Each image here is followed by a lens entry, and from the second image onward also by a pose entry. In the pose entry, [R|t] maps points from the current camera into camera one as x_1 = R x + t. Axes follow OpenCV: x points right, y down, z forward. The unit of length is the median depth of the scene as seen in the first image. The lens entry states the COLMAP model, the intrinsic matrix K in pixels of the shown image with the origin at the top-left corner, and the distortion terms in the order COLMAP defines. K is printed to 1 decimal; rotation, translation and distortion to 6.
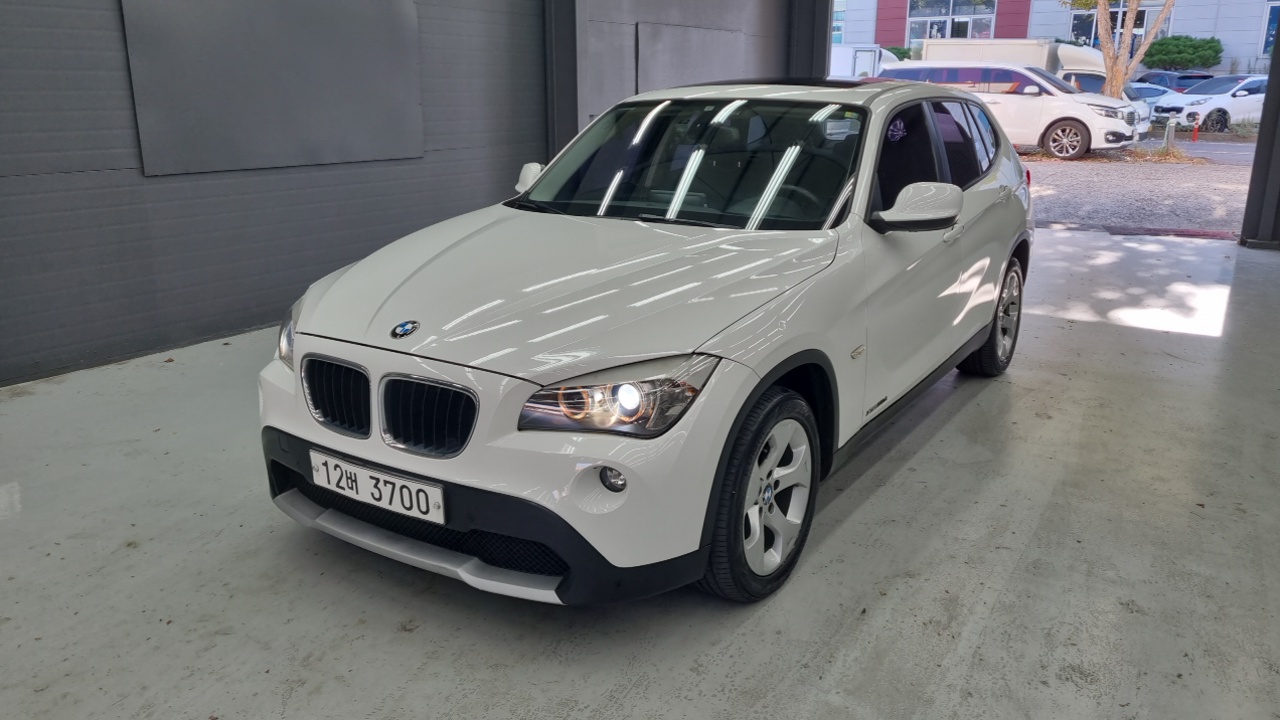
lens RADIAL K [[951.7, 0, 637.5], [0, 951.7, 340.8], [0, 0, 1]] dist [0.069151, -0.067580]
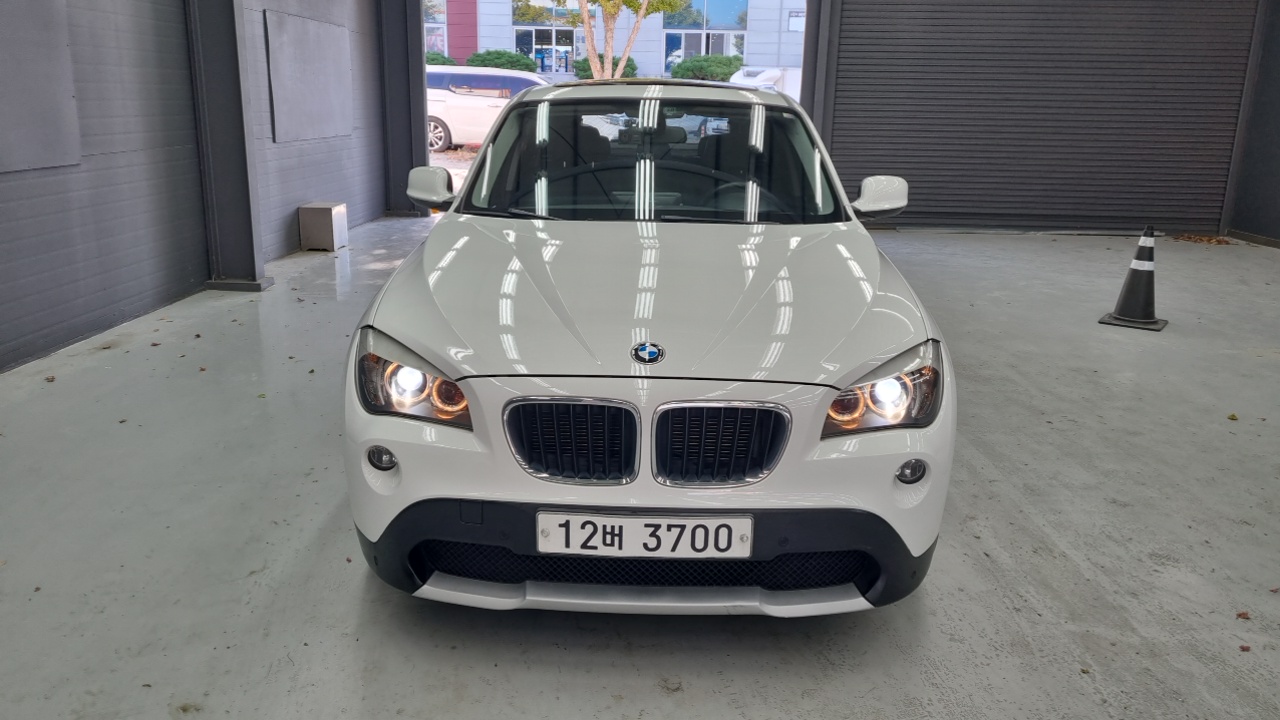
lens RADIAL K [[951.7, 0, 637.5], [0, 951.7, 340.8], [0, 0, 1]] dist [0.069151, -0.067580]
pose [[0.850062, -0.114779, 0.514024, -0.706992], [0.116607, 0.992759, 0.028841, -0.050015], [-0.513612, 0.035423, 0.857291, 0.251652]]
